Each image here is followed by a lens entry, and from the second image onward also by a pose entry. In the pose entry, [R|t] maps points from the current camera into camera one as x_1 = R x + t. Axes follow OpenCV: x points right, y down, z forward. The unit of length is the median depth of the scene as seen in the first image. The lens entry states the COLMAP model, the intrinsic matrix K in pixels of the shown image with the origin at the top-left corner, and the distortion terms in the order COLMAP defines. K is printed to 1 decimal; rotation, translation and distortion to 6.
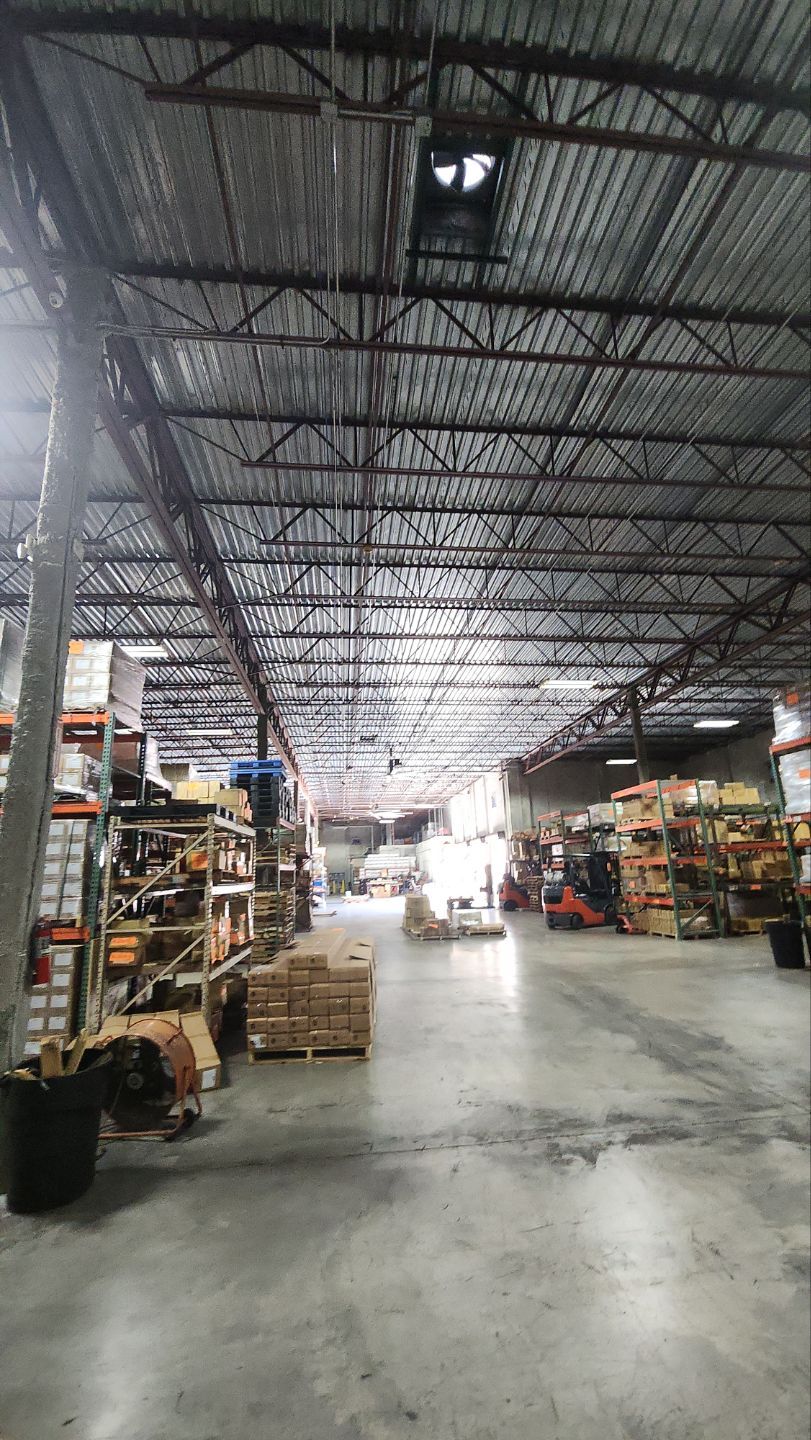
lens RADIAL K [[588.7, 0, 406.1], [0, 588.7, 731.2], [0, 0, 1]] dist [0.000568, -0.000050]
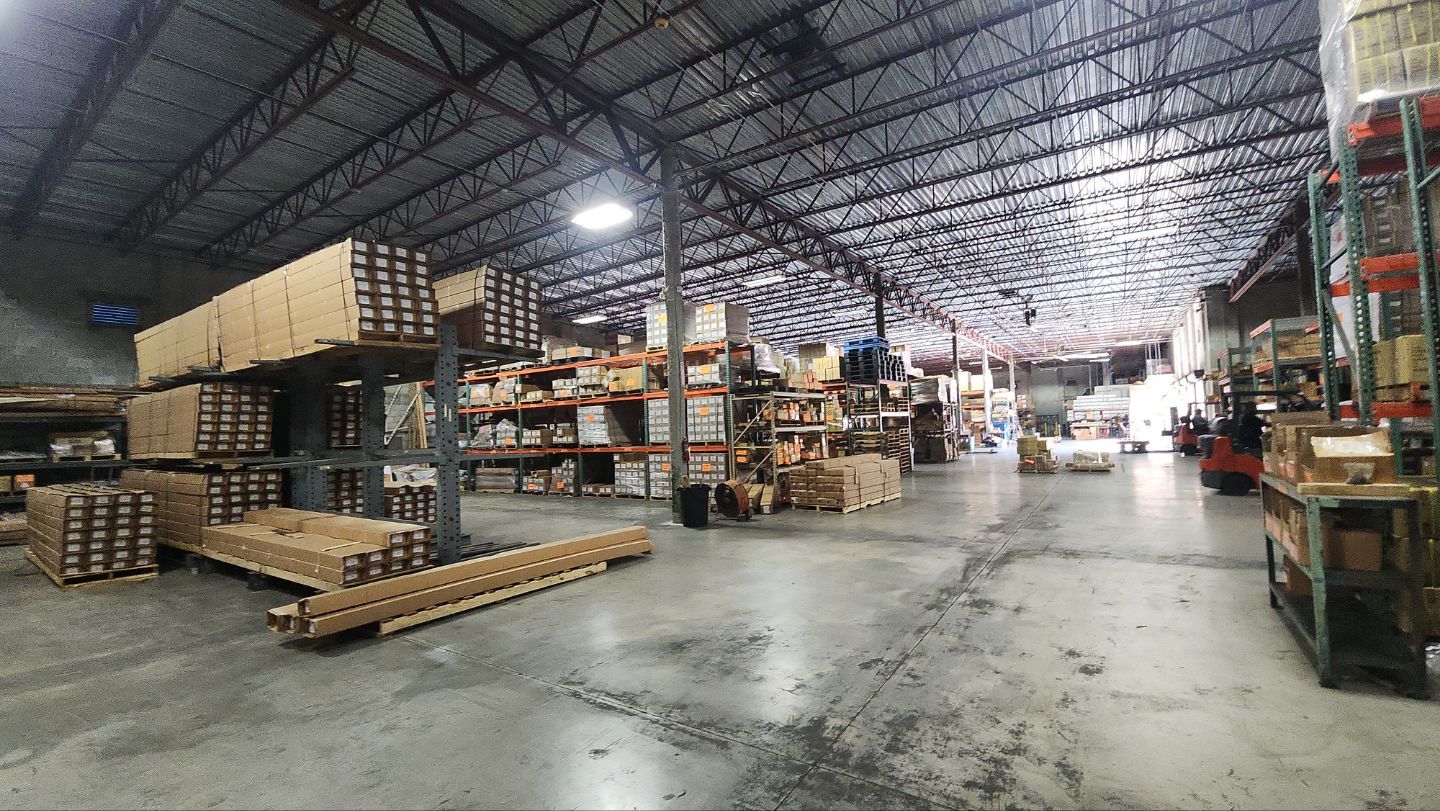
lens RADIAL K [[588.7, 0, 717.6], [0, 588.7, 400.5], [0, 0, 1]] dist [0.000568, -0.000050]
pose [[0.771360, -0.017126, -0.636168, 0.214165], [0.151906, 0.975698, 0.157920, -0.046138], [0.618003, -0.218451, 0.755216, -0.163891]]
